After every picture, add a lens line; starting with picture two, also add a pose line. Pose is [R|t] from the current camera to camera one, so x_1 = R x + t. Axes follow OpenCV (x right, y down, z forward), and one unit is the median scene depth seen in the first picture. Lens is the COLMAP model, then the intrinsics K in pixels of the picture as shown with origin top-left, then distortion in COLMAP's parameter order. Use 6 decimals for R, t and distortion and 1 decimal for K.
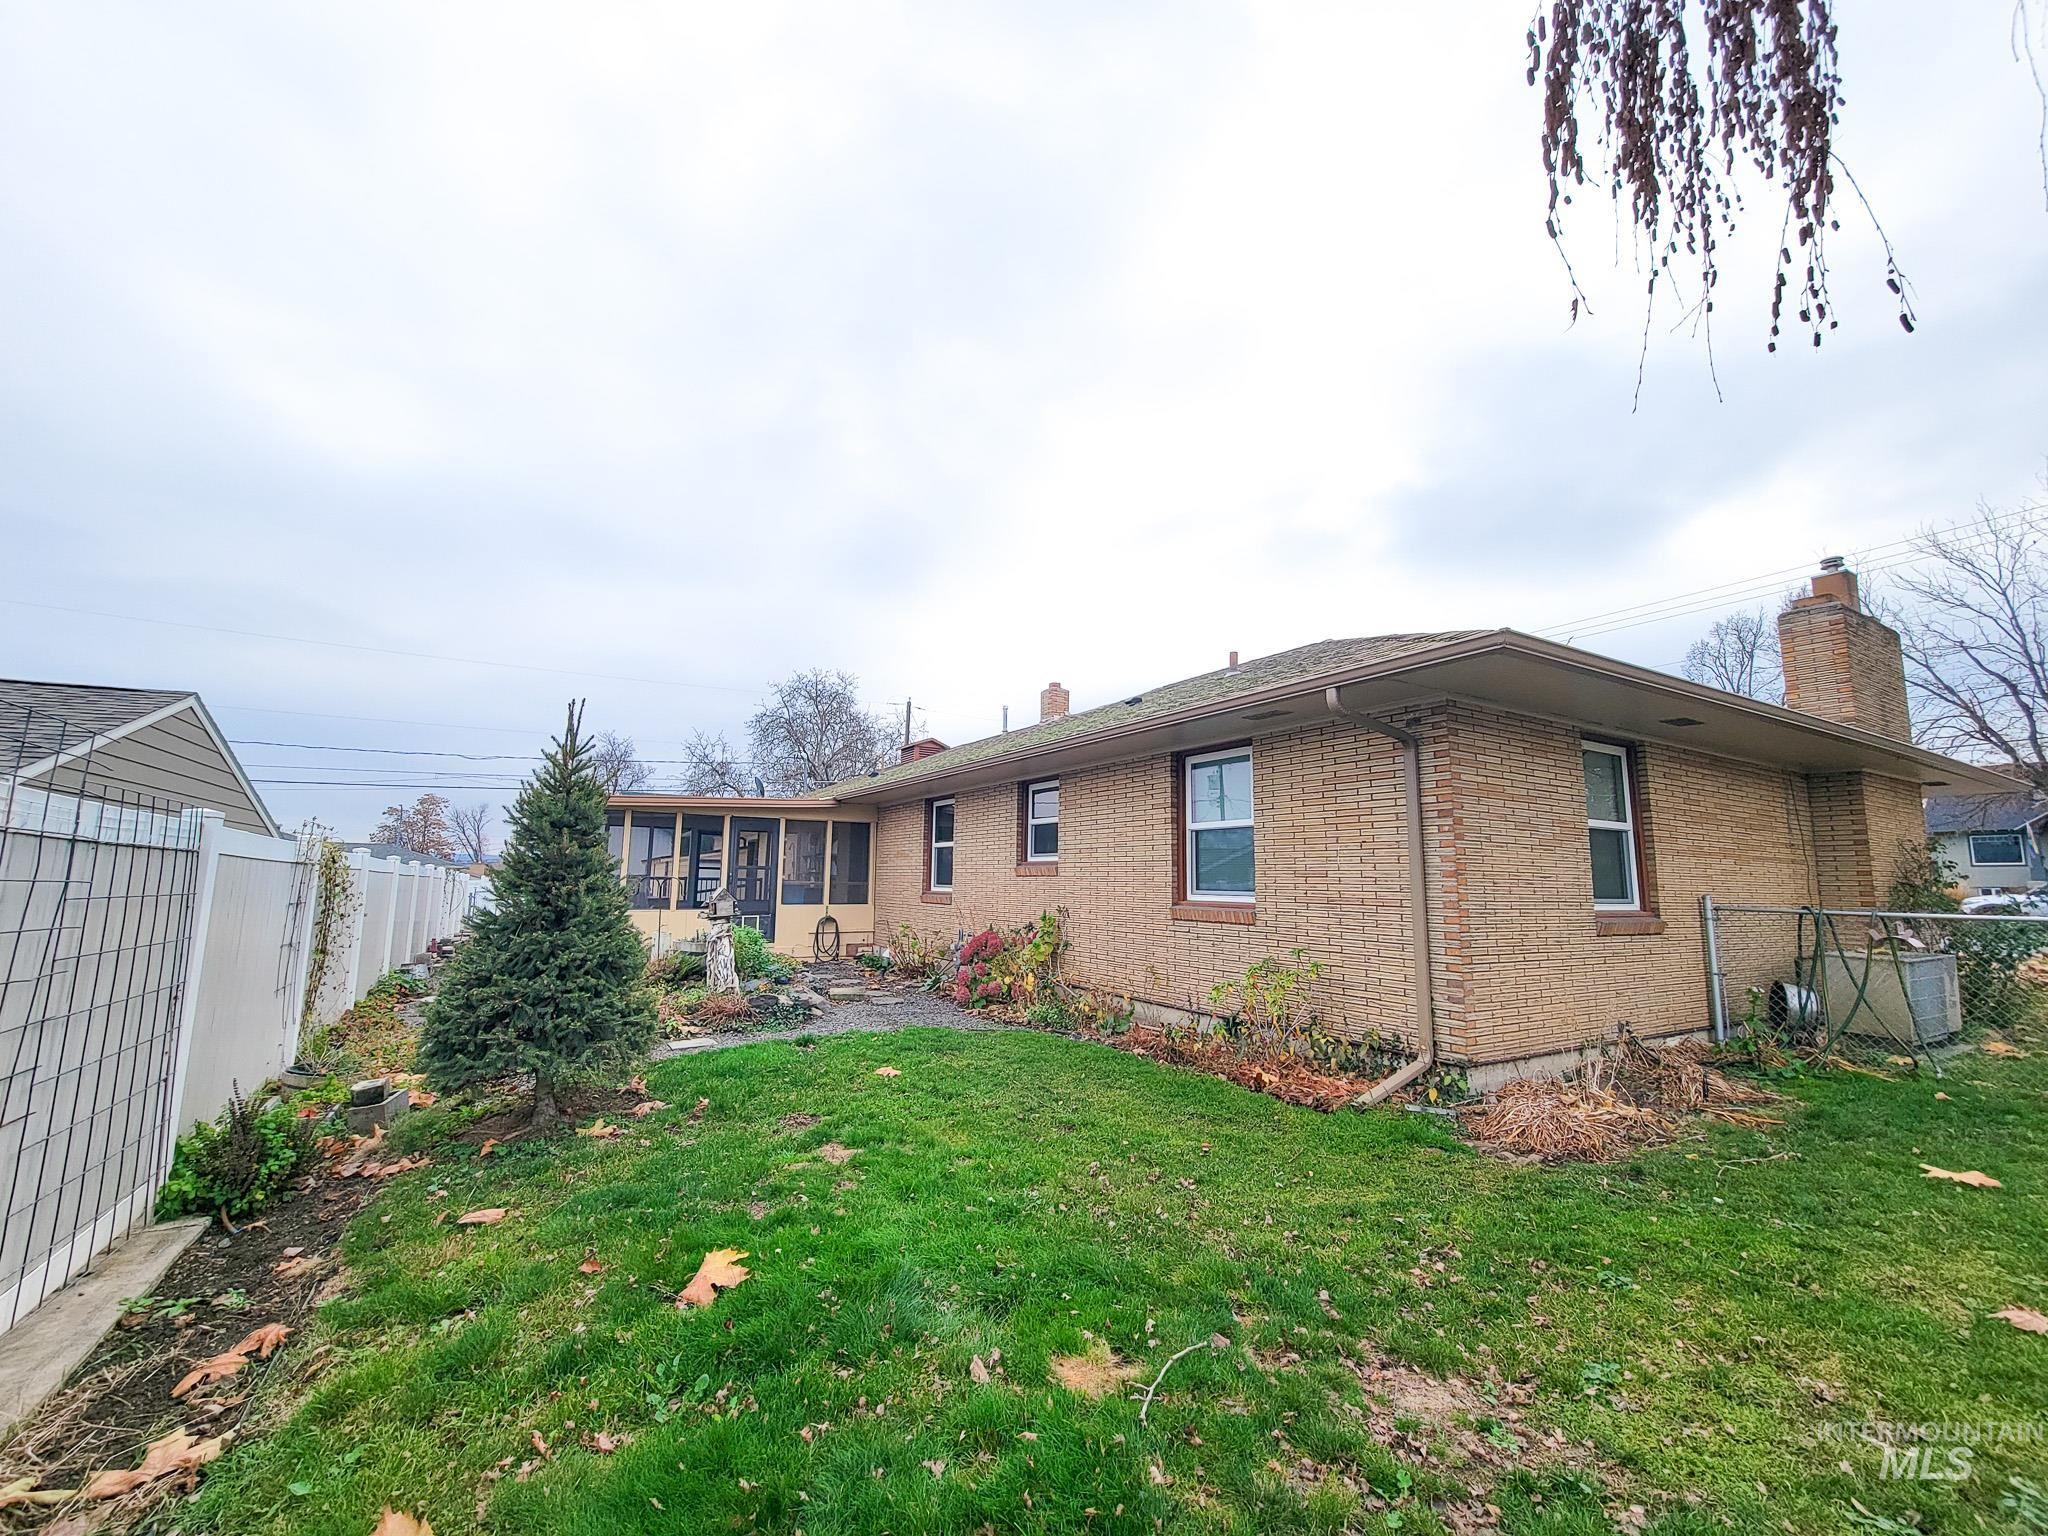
lens RADIAL K [[830.8, 0, 1006.2], [0, 830.8, 769.0], [0, 0, 1]] dist [-0.002873, -0.000859]
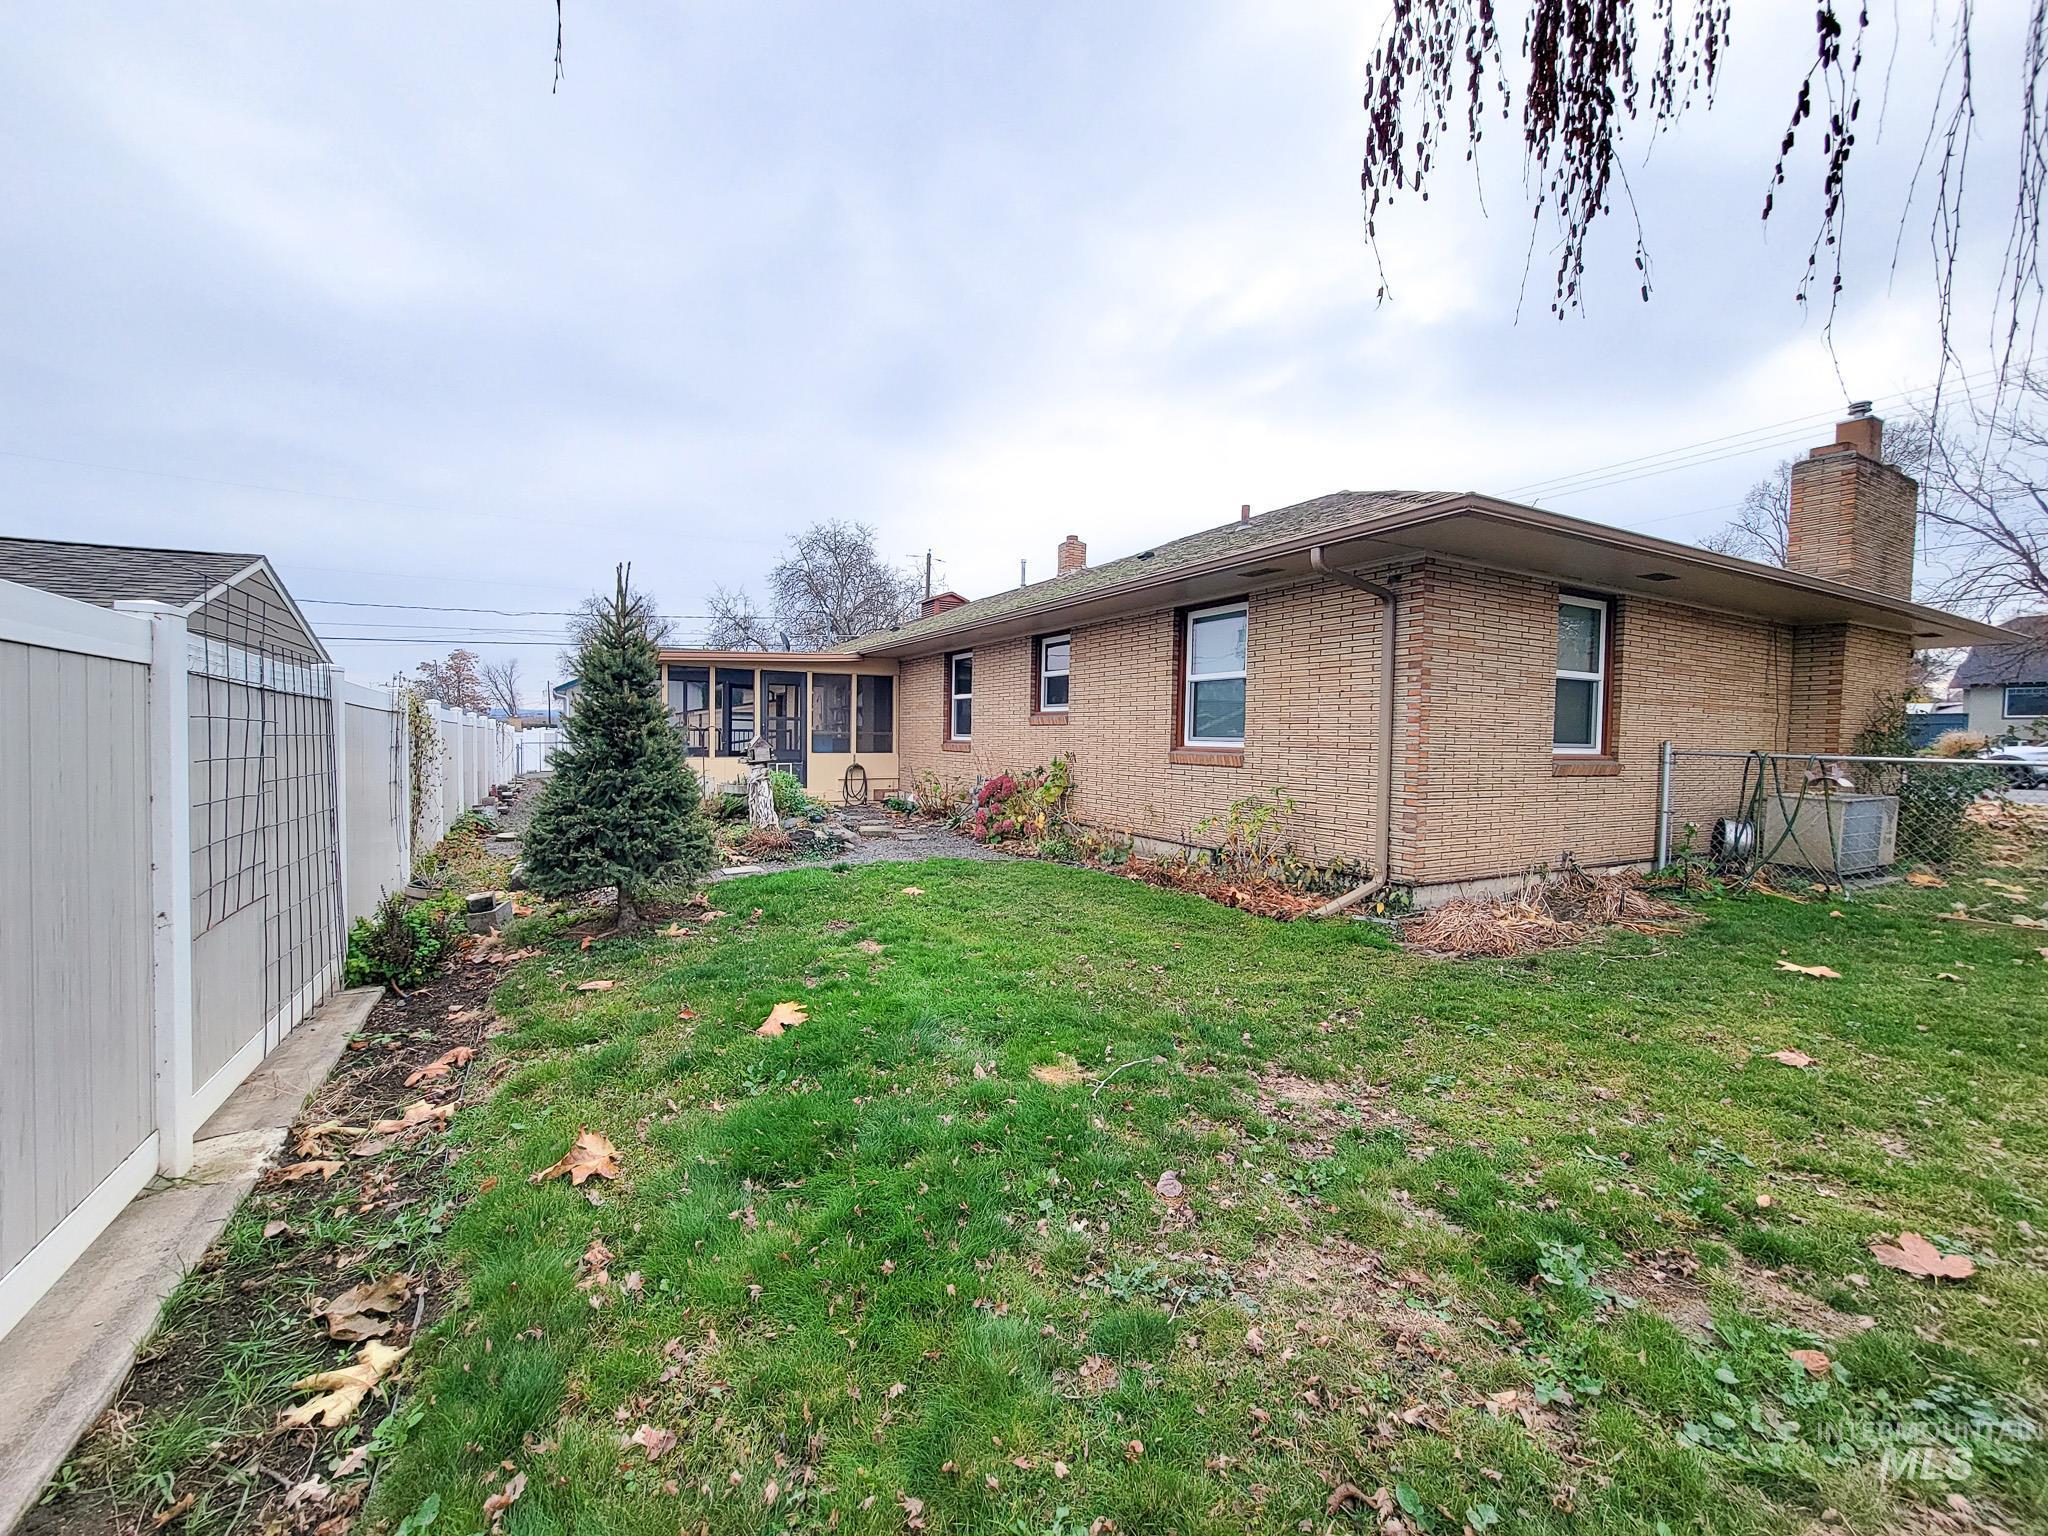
lens RADIAL K [[830.8, 0, 1006.2], [0, 830.8, 769.0], [0, 0, 1]] dist [-0.002873, -0.000859]
pose [[0.999602, 0.000439, -0.028198, 0.021797], [0.004492, 0.984634, 0.174571, -0.004650], [0.027842, -0.174628, 0.984241, -0.116369]]
